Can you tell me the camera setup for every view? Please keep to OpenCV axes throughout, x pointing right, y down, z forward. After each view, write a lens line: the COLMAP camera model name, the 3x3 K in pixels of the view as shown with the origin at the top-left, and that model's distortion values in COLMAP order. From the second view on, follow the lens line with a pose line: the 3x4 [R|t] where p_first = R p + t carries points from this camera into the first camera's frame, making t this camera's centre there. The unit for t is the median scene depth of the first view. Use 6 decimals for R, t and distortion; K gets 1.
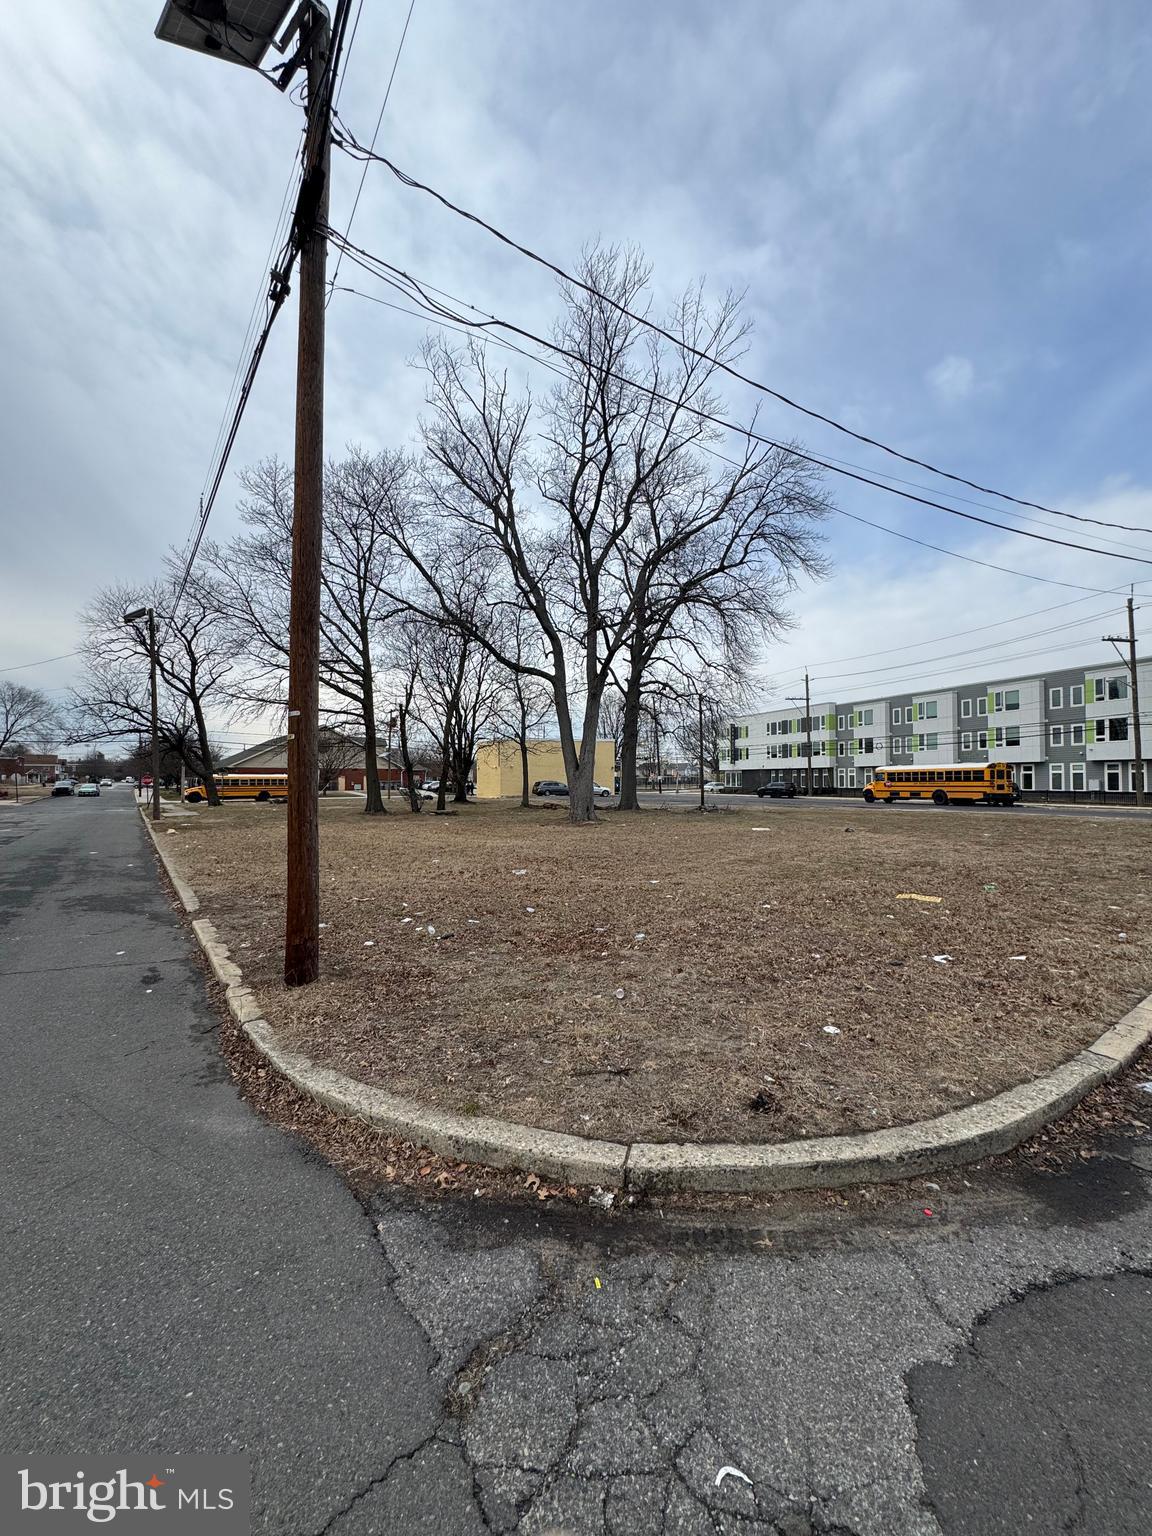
lens RADIAL K [[616.1, 0, 581.6], [0, 616.1, 767.2], [0, 0, 1]] dist [-0.000331, 0.000377]
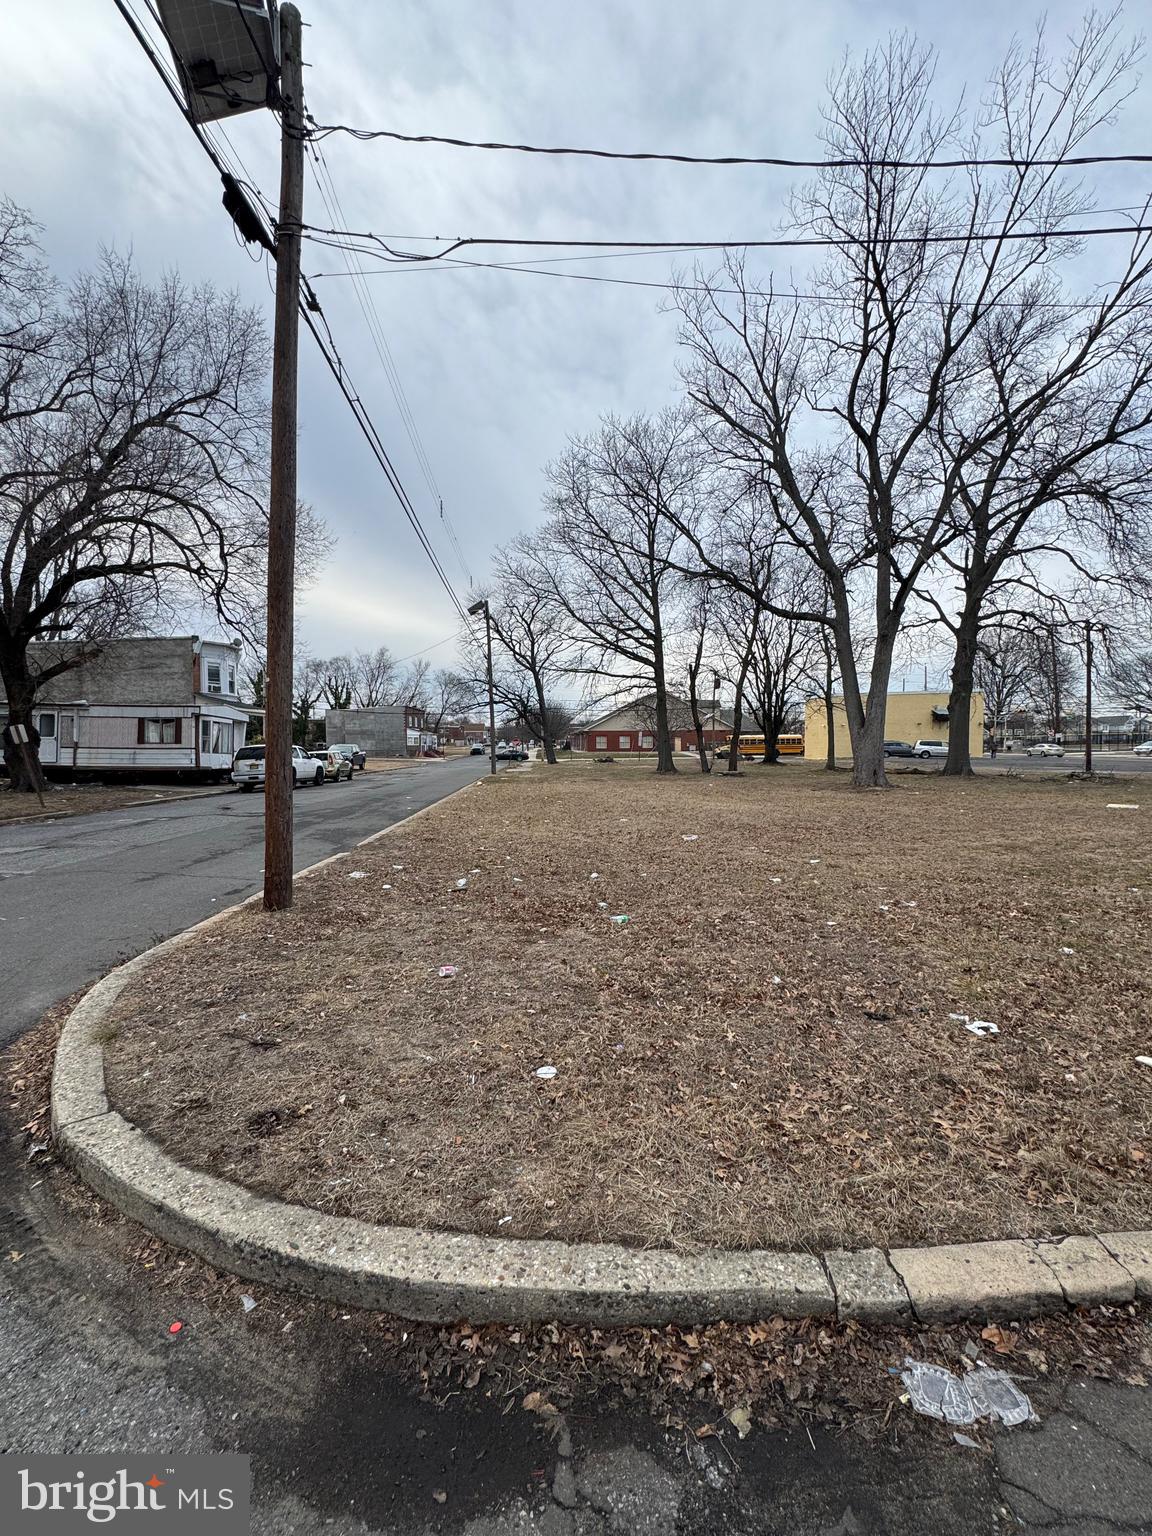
lens RADIAL K [[616.1, 0, 581.6], [0, 616.1, 767.2], [0, 0, 1]] dist [-0.000331, 0.000377]
pose [[0.839811, 0.017714, -0.542589, 0.100615], [0.016333, 0.998191, 0.057869, 0.003036], [0.542632, -0.057462, 0.838003, 0.051955]]
